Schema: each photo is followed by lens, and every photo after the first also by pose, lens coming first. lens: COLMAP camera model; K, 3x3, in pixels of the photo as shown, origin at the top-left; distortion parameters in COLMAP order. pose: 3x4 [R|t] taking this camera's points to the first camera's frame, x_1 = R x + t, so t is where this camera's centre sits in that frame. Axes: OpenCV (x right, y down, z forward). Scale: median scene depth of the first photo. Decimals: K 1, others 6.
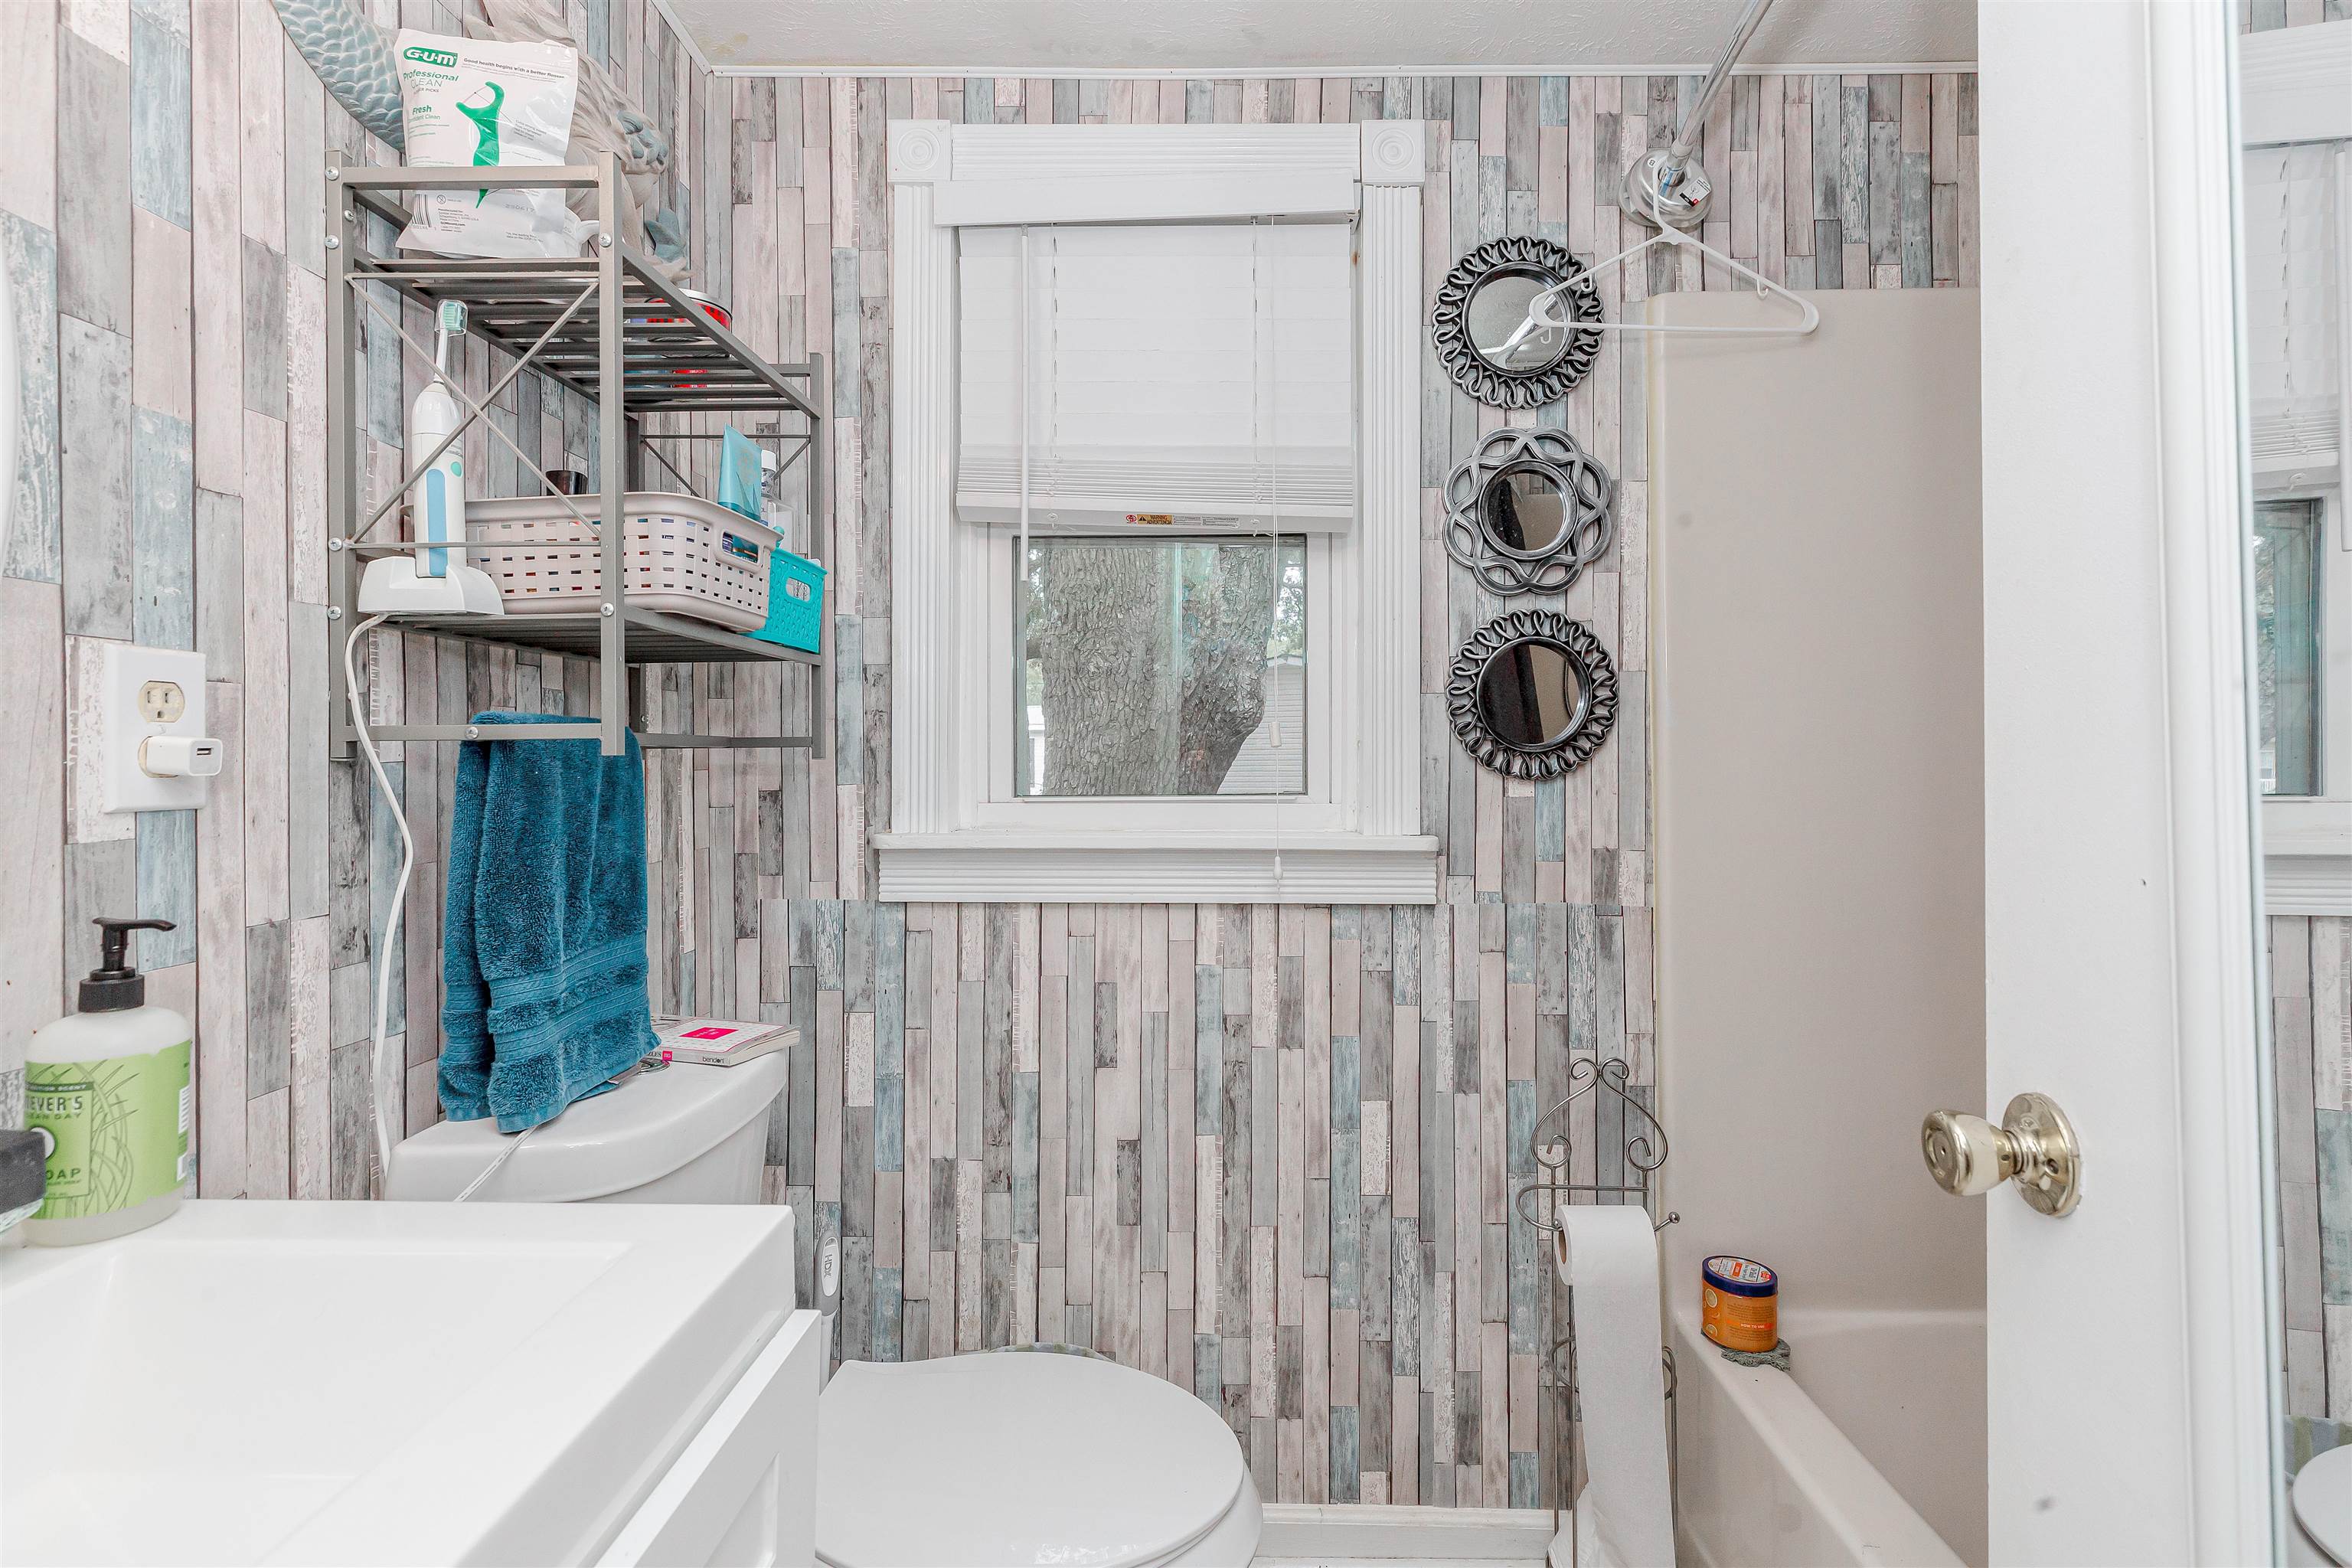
lens RADIAL K [[1048.1, 0, 1176.0], [0, 1048.1, 784.0], [0, 0, 1]] dist [0.001002, 0.000983]
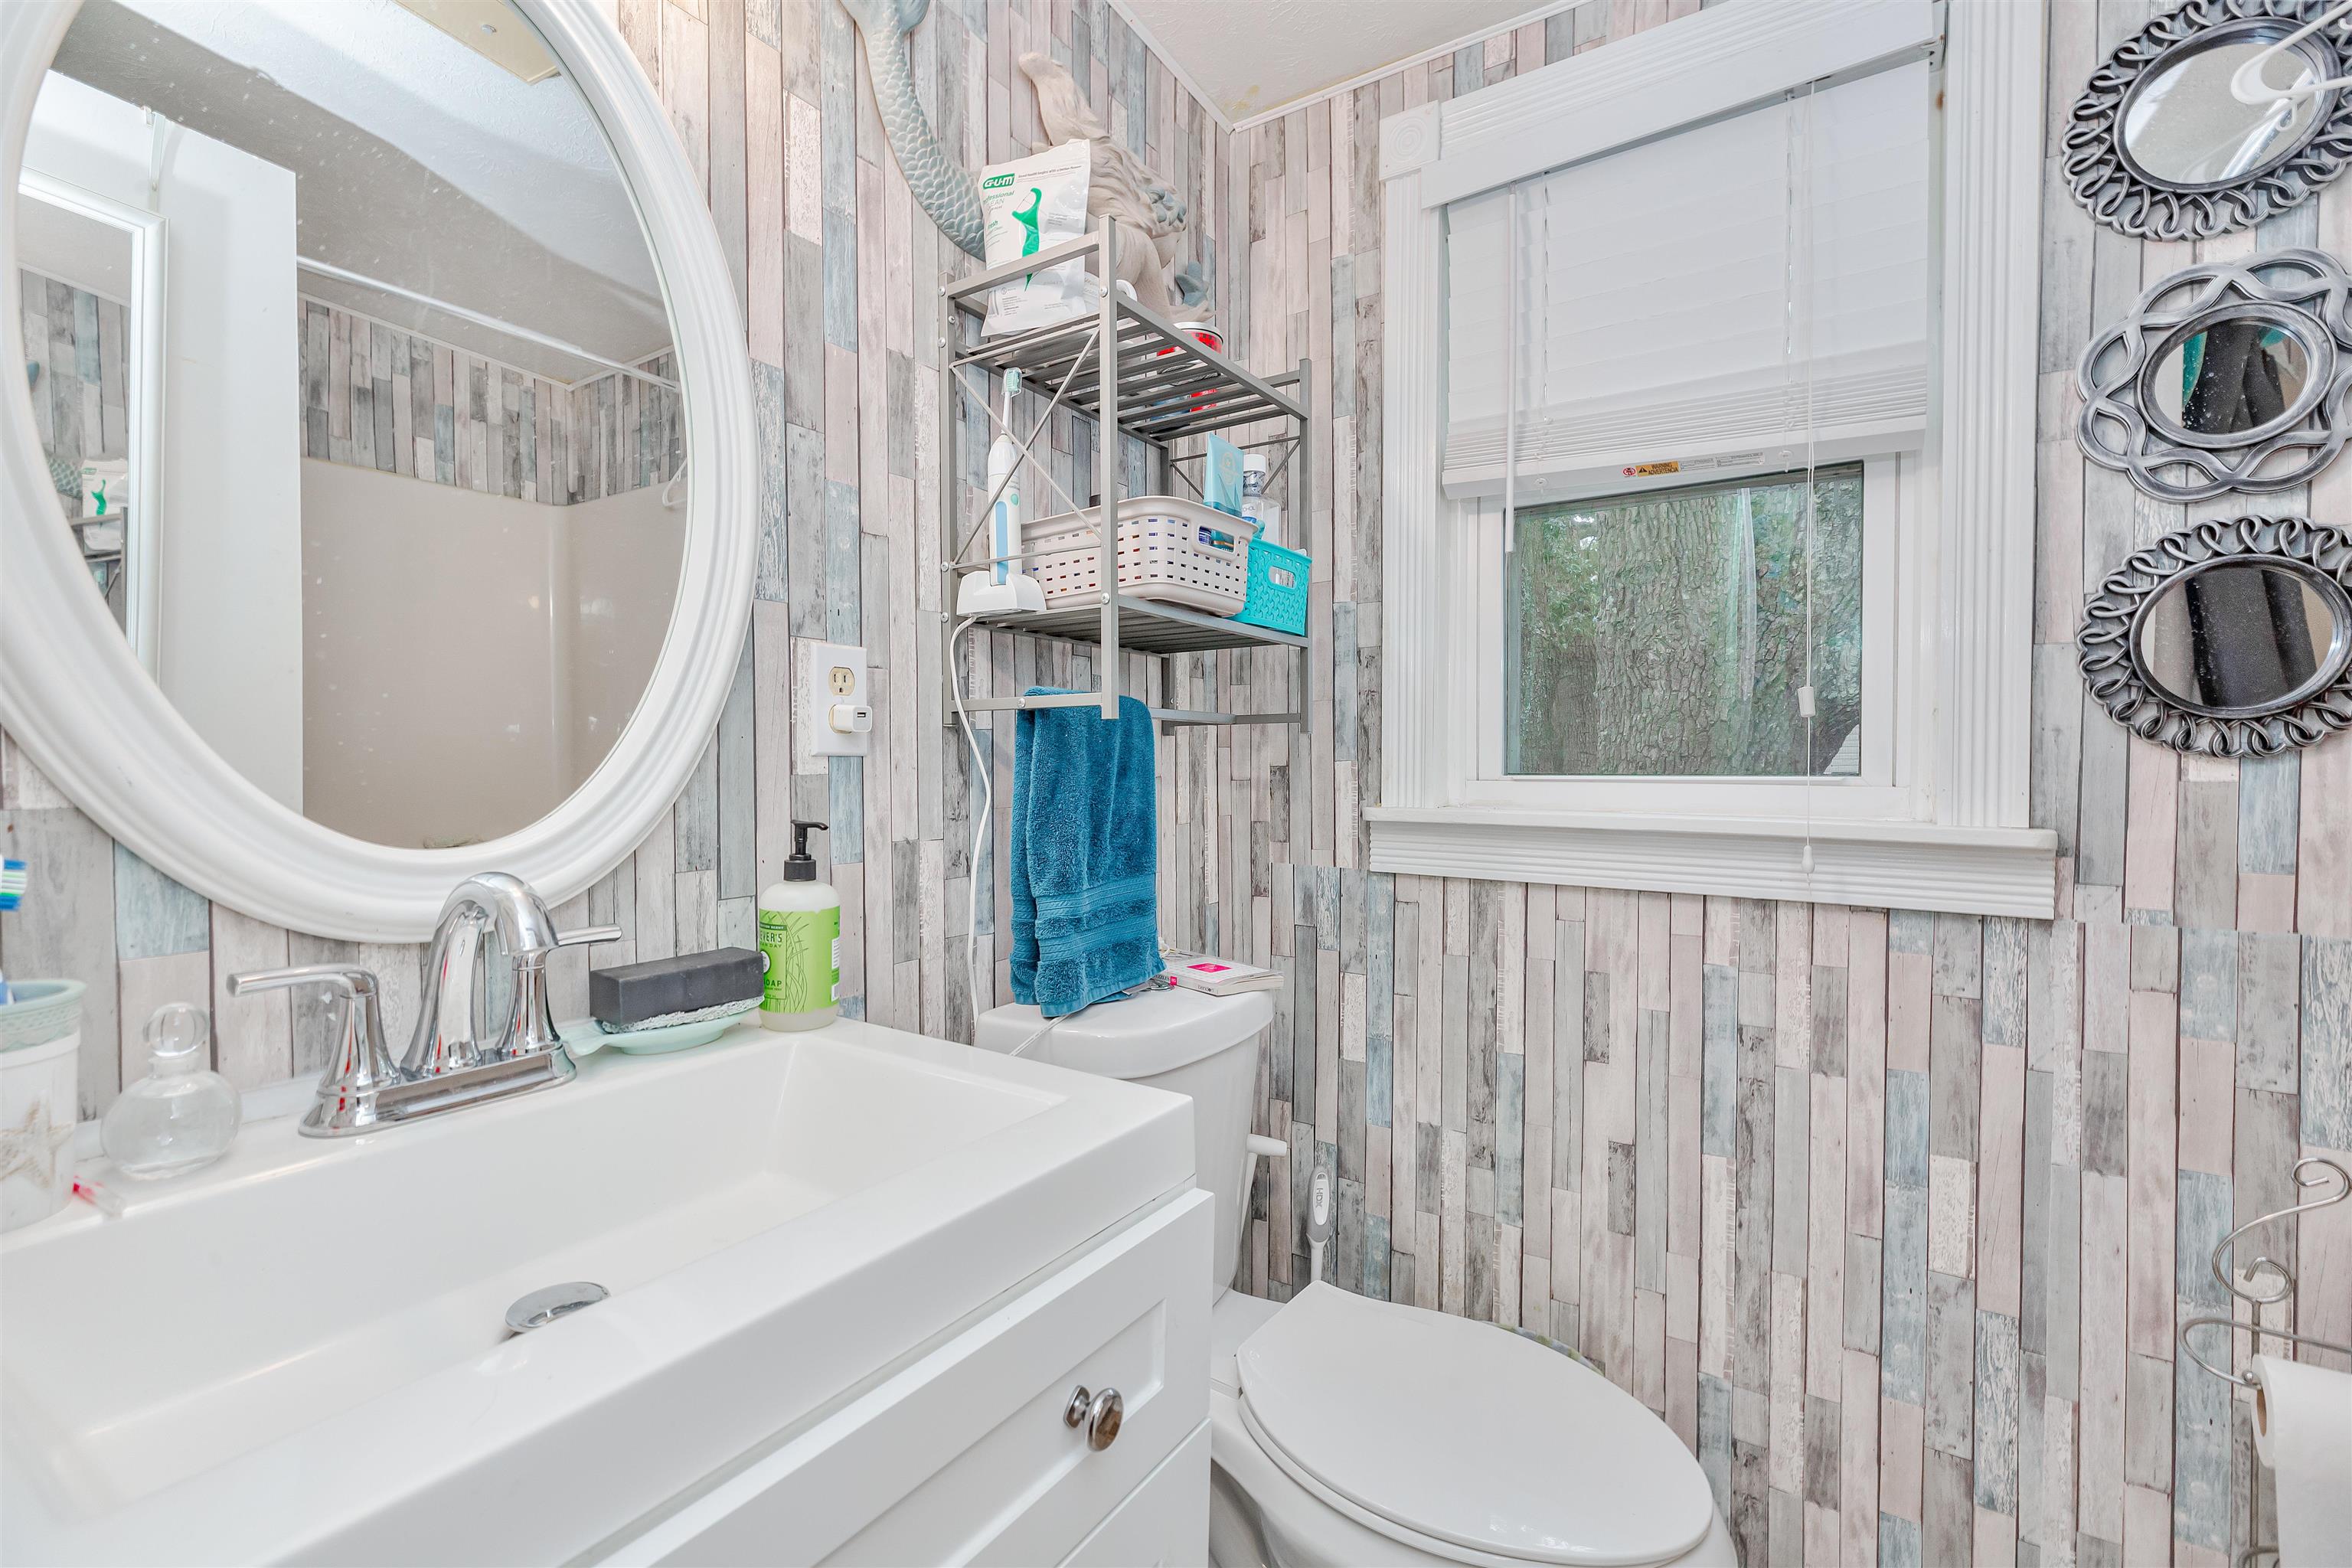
lens RADIAL K [[1003.5, 0, 1173.2], [0, 1003.5, 812.2], [0, 0, 1]] dist [0.001017, 0.000452]
pose [[0.844800, 0.031912, -0.534130, 0.101299], [-0.020698, 0.999422, 0.026975, 0.031836], [0.534682, -0.011733, 0.844972, 0.032551]]
